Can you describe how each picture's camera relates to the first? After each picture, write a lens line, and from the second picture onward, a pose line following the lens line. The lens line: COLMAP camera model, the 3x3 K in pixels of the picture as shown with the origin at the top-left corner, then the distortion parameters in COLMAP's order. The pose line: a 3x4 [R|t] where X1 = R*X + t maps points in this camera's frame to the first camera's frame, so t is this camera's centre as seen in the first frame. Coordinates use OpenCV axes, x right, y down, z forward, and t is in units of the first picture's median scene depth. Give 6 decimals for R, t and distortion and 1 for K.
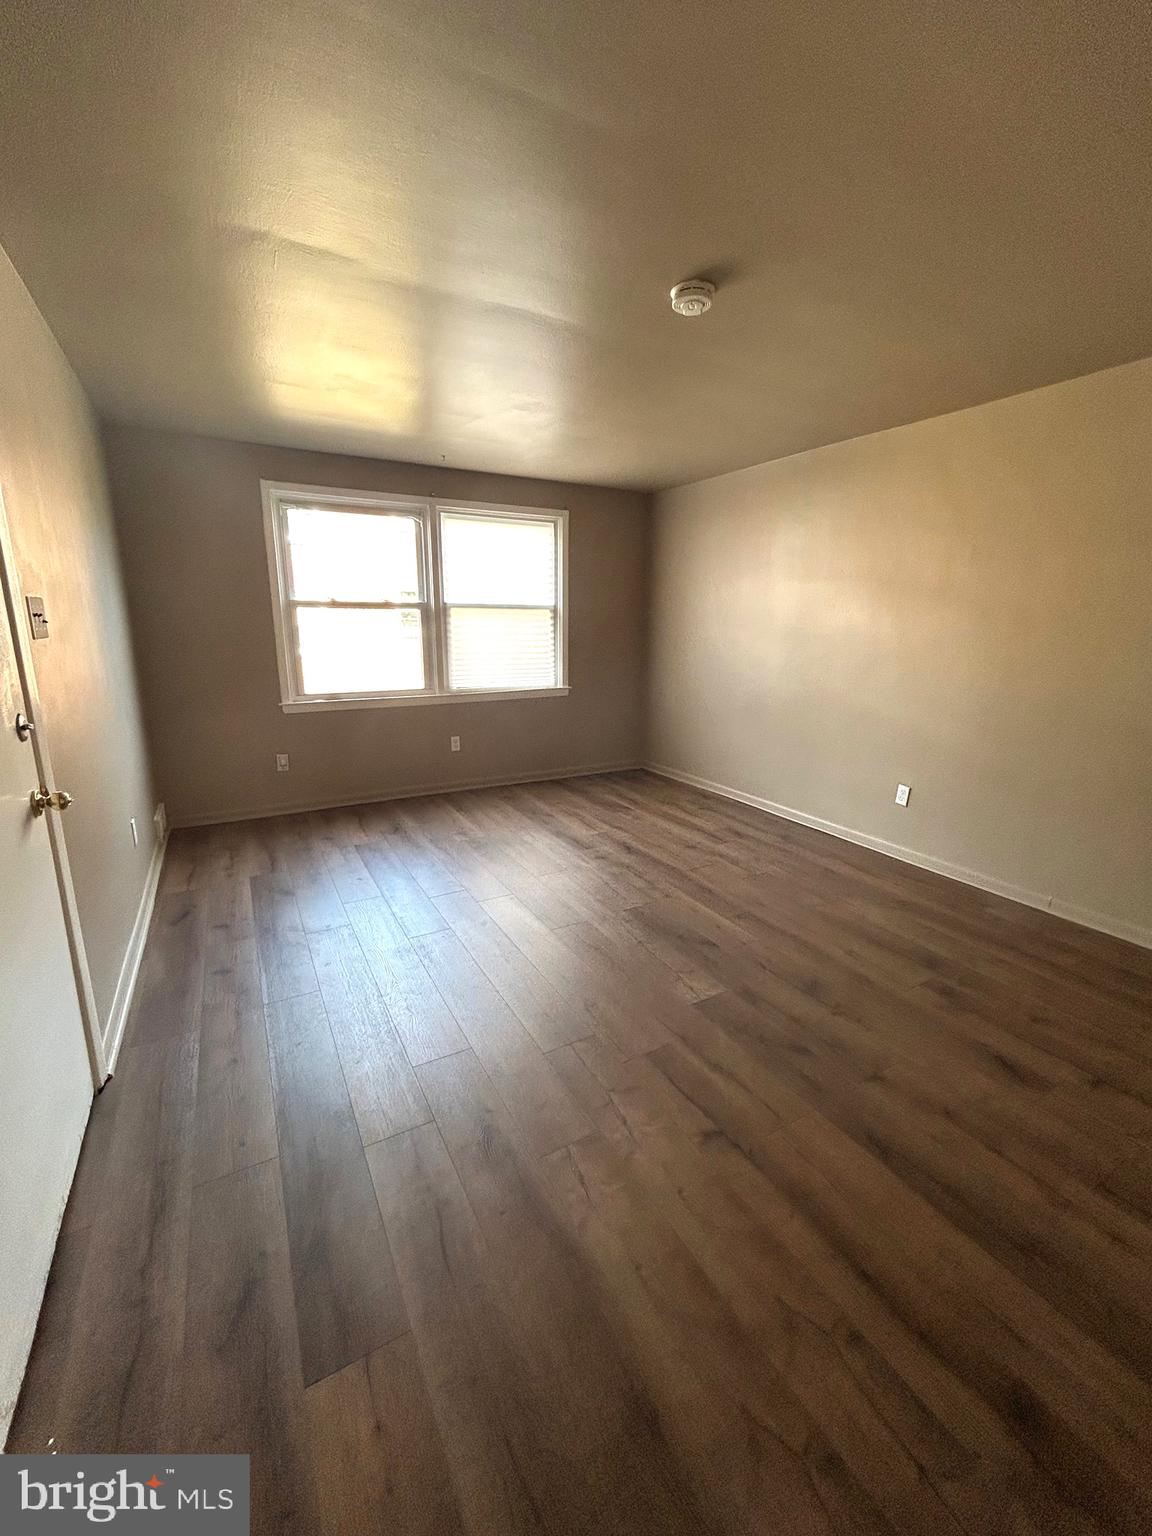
lens RADIAL K [[624.2, 0, 575.4], [0, 624.2, 767.5], [0, 0, 1]] dist [-0.007297, -0.000480]
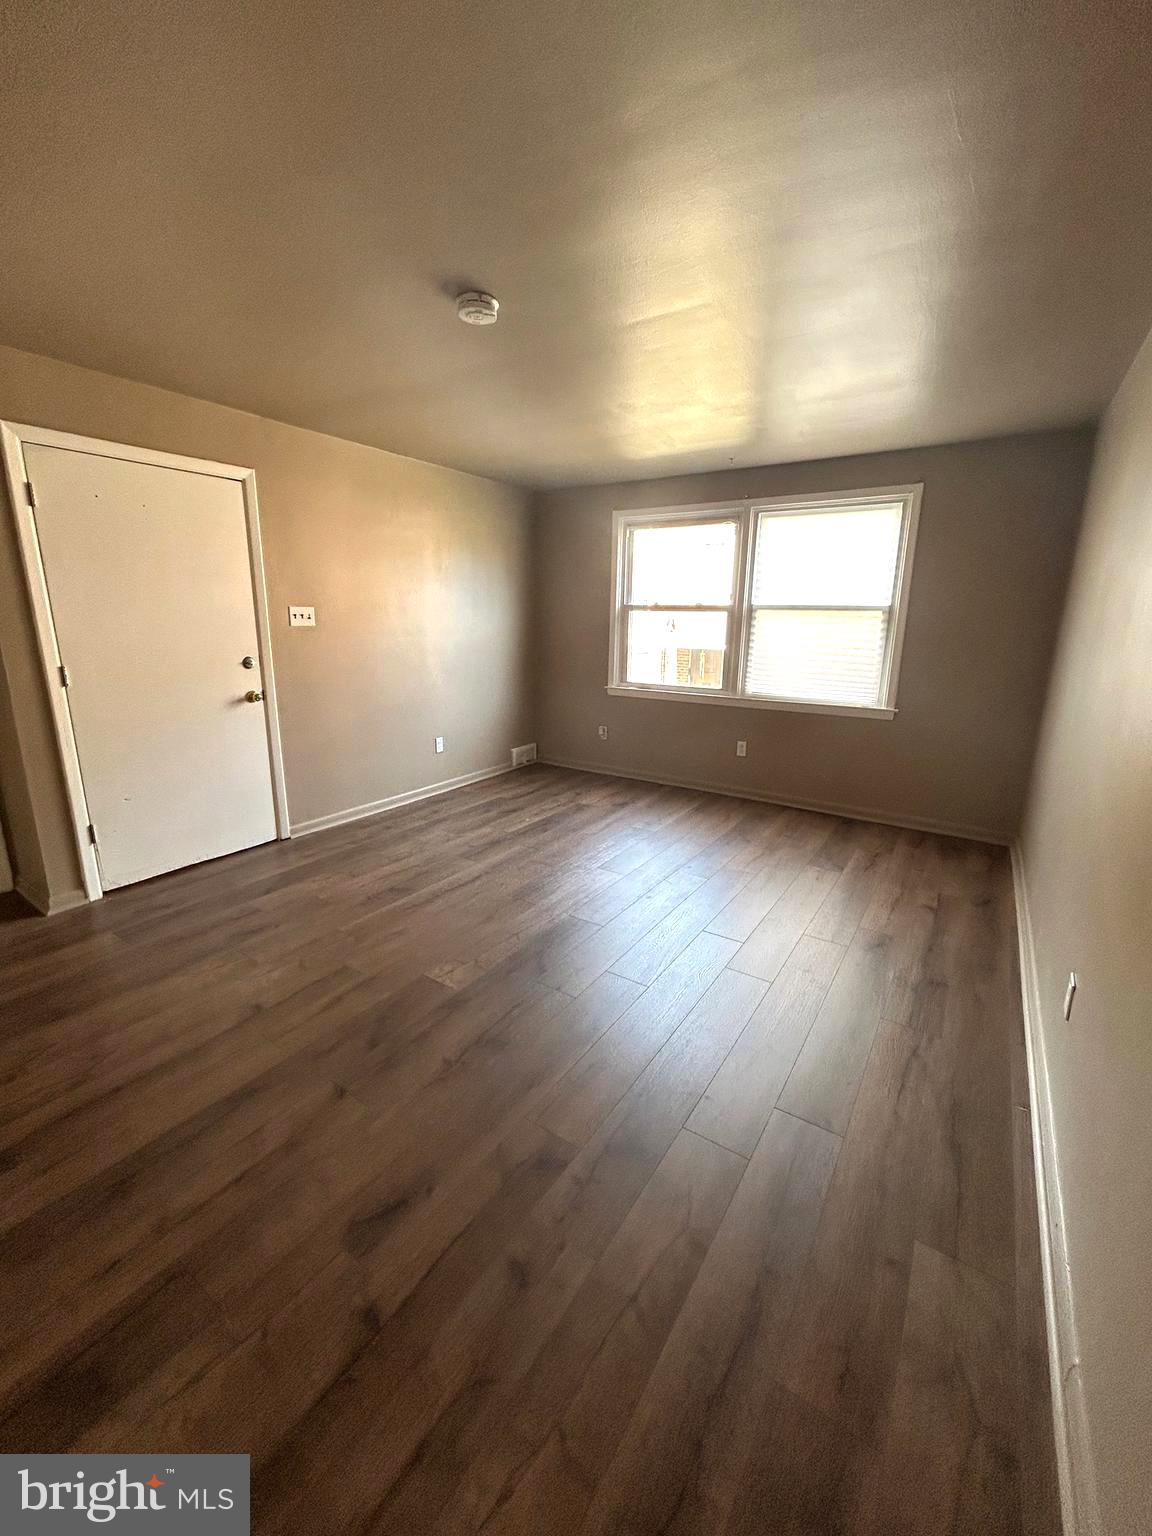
lens RADIAL K [[624.2, 0, 572.8], [0, 624.2, 763.9], [0, 0, 1]] dist [-0.007297, -0.000480]
pose [[0.434789, 0.206397, -0.876561, 0.617157], [-0.216239, 0.968831, 0.120865, -0.084926], [0.874185, 0.136996, 0.465868, 0.354203]]
